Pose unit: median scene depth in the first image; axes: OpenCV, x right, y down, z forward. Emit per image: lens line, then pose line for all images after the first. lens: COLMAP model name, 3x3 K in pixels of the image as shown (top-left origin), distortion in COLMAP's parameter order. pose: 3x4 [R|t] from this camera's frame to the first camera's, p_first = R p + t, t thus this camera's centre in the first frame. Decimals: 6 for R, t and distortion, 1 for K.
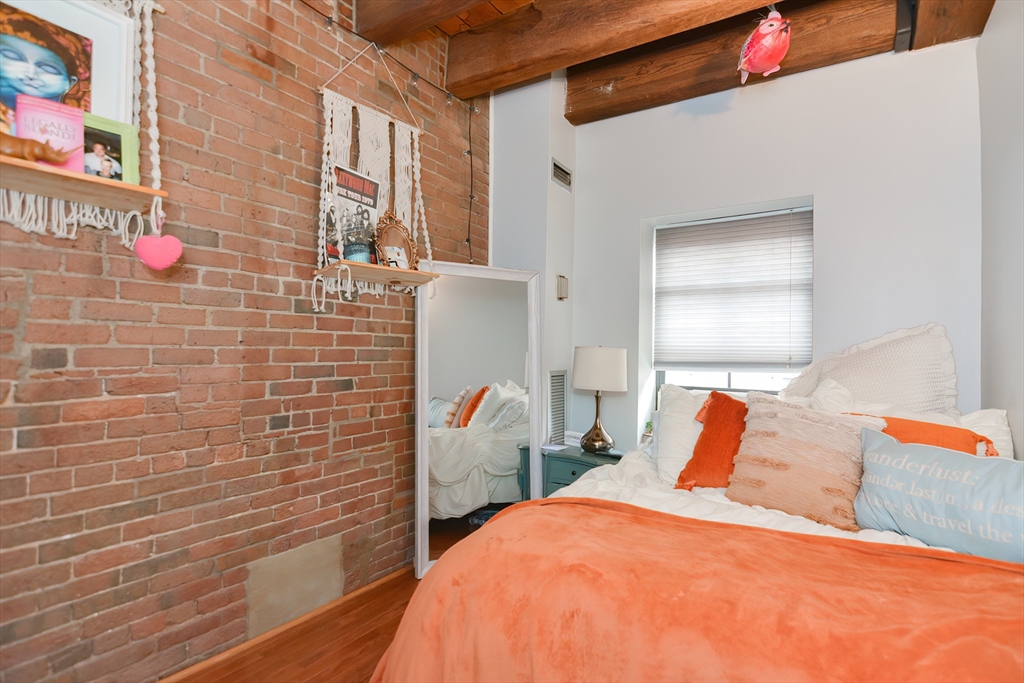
lens RADIAL K [[516.6, 0, 511.3], [0, 516.6, 339.1], [0, 0, 1]] dist [0.014068, -0.011791]
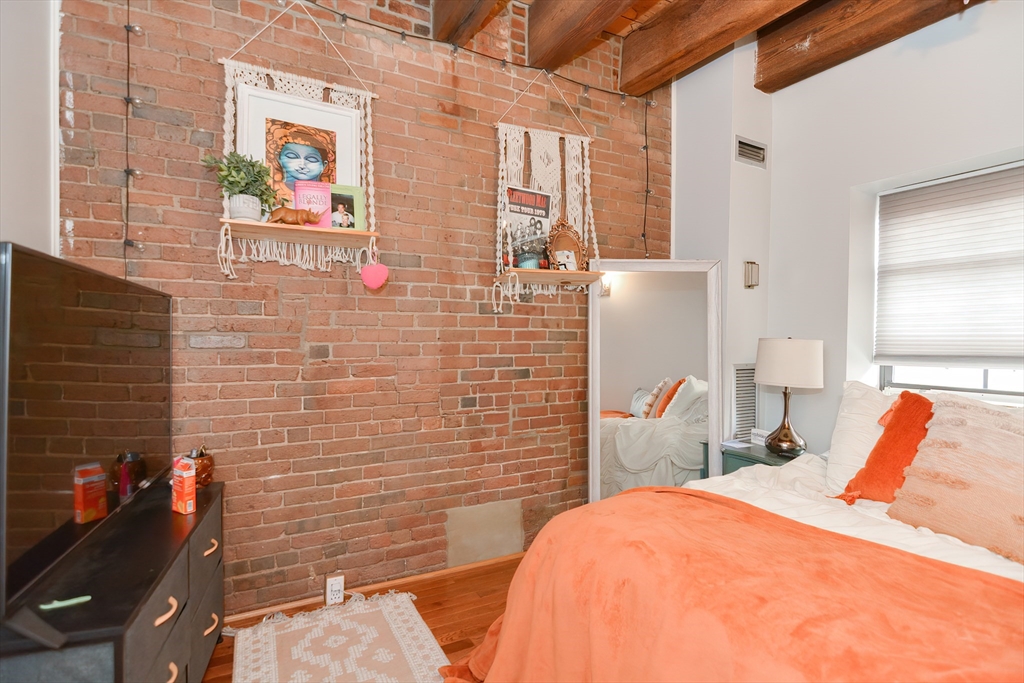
lens RADIAL K [[516.6, 0, 501.9], [0, 516.6, 344.6], [0, 0, 1]] dist [0.014068, -0.011791]
pose [[0.875676, -0.004797, -0.482875, 0.199148], [0.019212, 0.999505, 0.024911, -0.007556], [0.482516, -0.031091, 0.875335, -0.043217]]
